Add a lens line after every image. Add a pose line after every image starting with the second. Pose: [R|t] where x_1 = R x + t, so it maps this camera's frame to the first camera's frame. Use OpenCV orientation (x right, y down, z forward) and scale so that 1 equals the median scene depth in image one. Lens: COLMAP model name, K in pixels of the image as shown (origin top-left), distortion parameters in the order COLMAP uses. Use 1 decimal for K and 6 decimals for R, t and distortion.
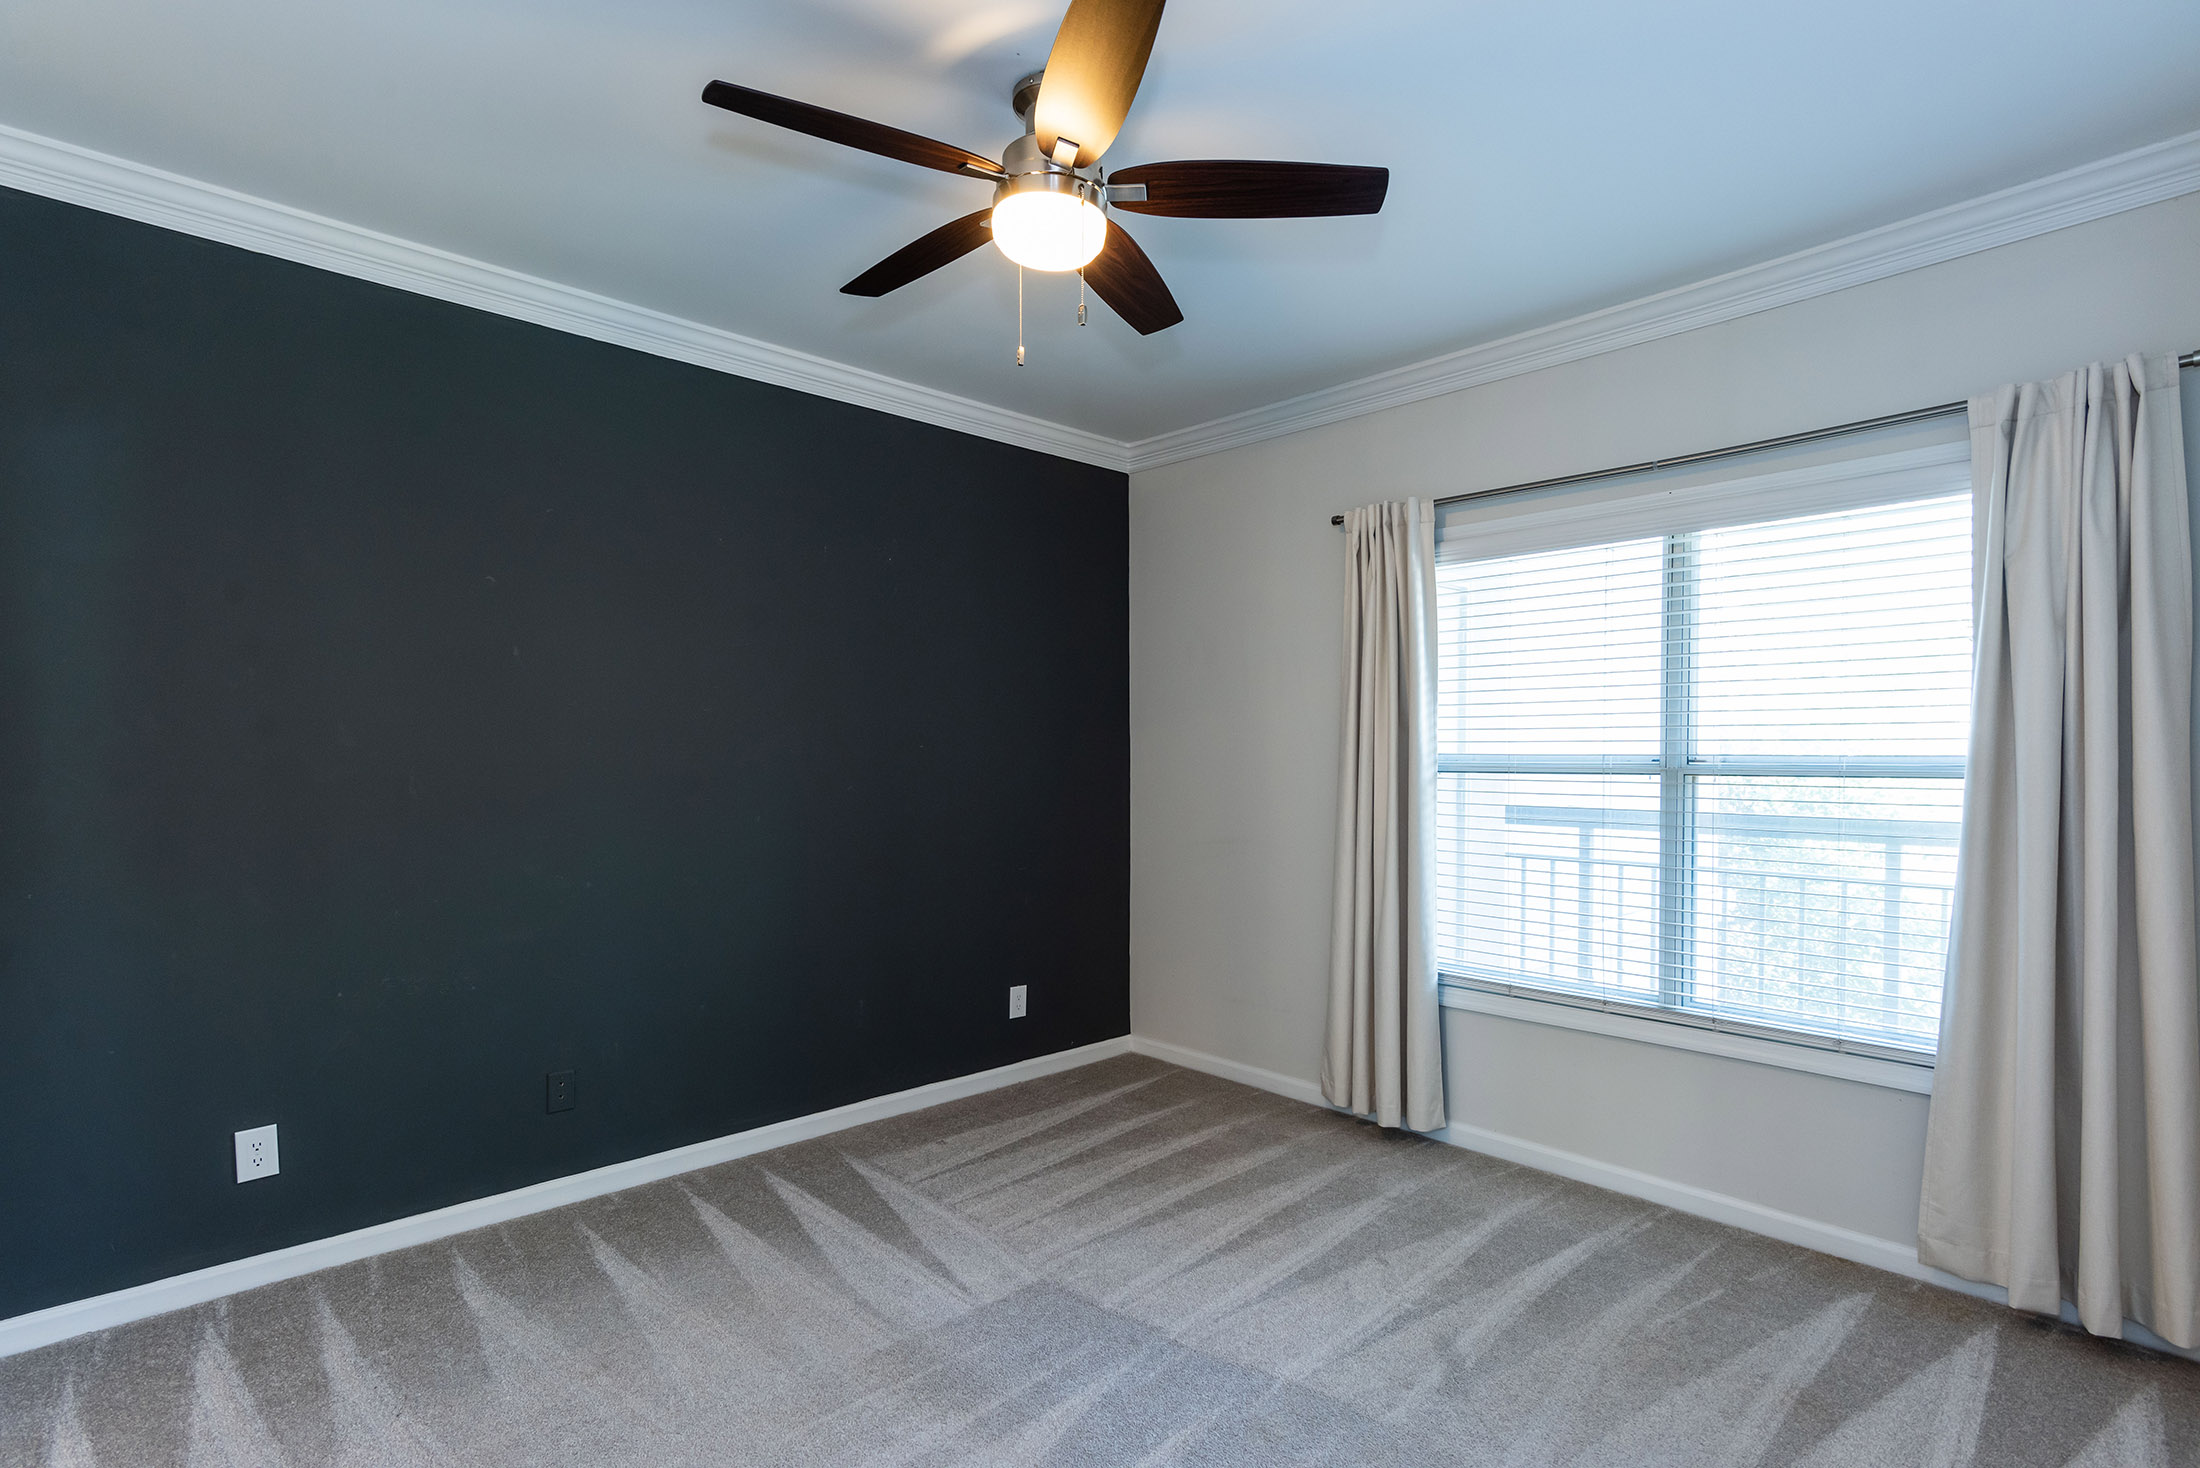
lens RADIAL K [[1076.7, 0, 1085.3], [0, 1076.7, 765.0], [0, 0, 1]] dist [0.017636, -0.000789]
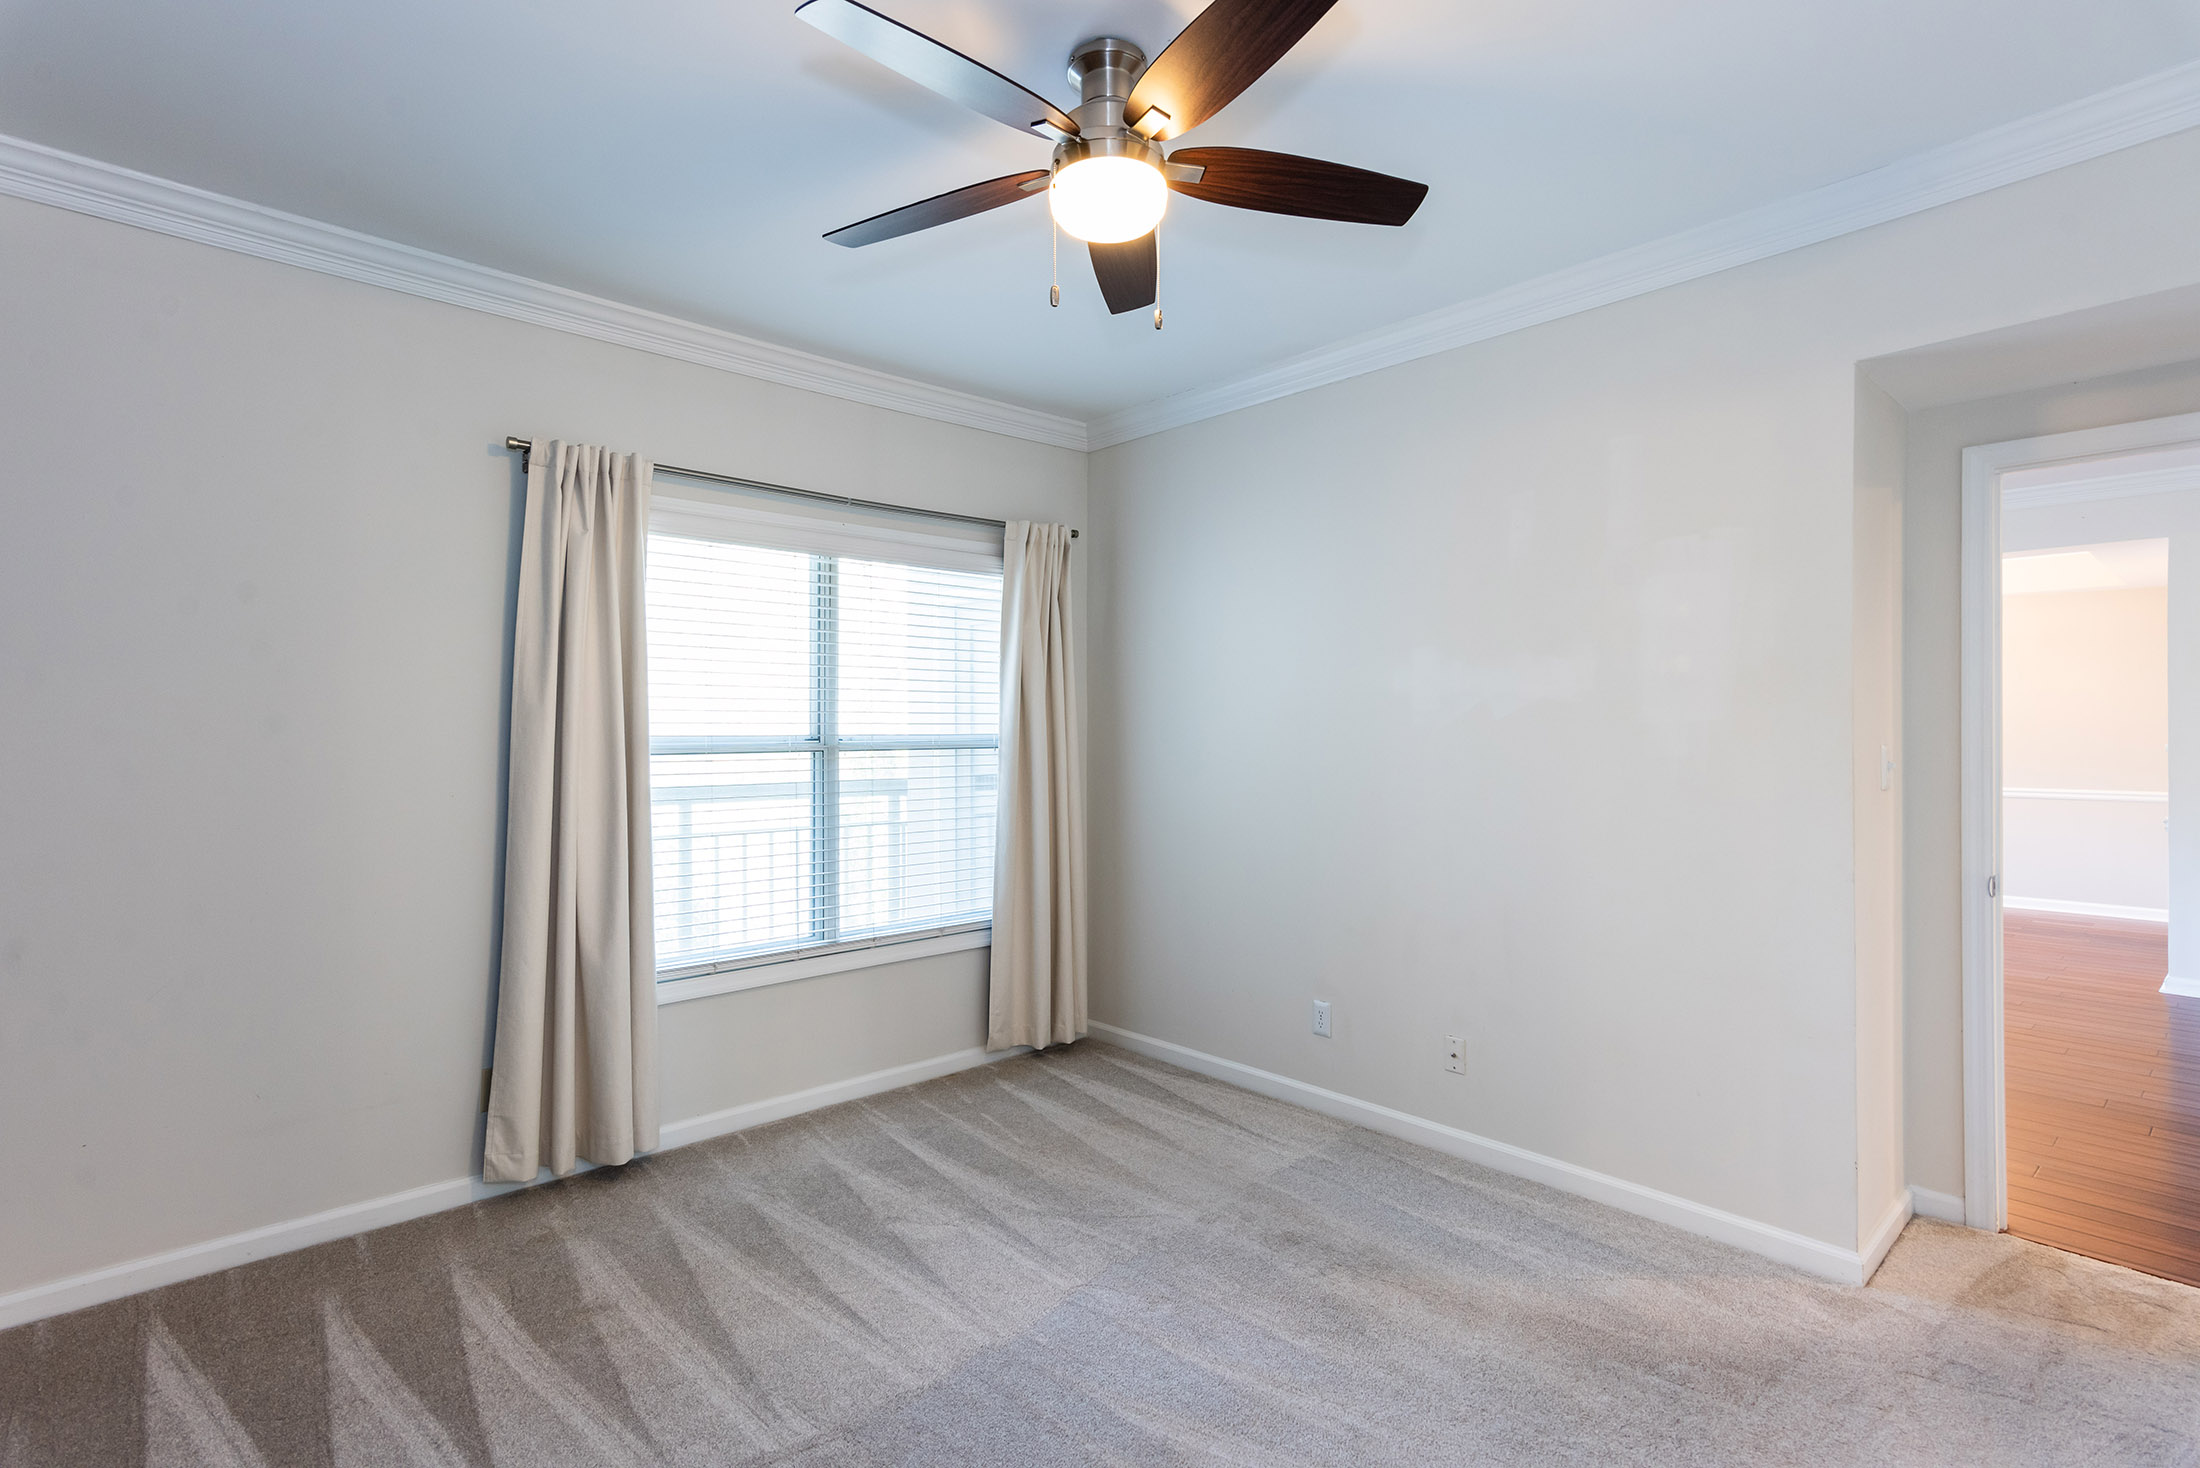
lens RADIAL K [[1076.7, 0, 1106.2], [0, 1076.7, 721.3], [0, 0, 1]] dist [0.017636, -0.000789]
pose [[0.004487, 0.007509, 0.999962, -0.685765], [0.015195, 0.999856, -0.007577, -0.010831], [-0.999874, 0.015229, 0.004372, 0.688276]]
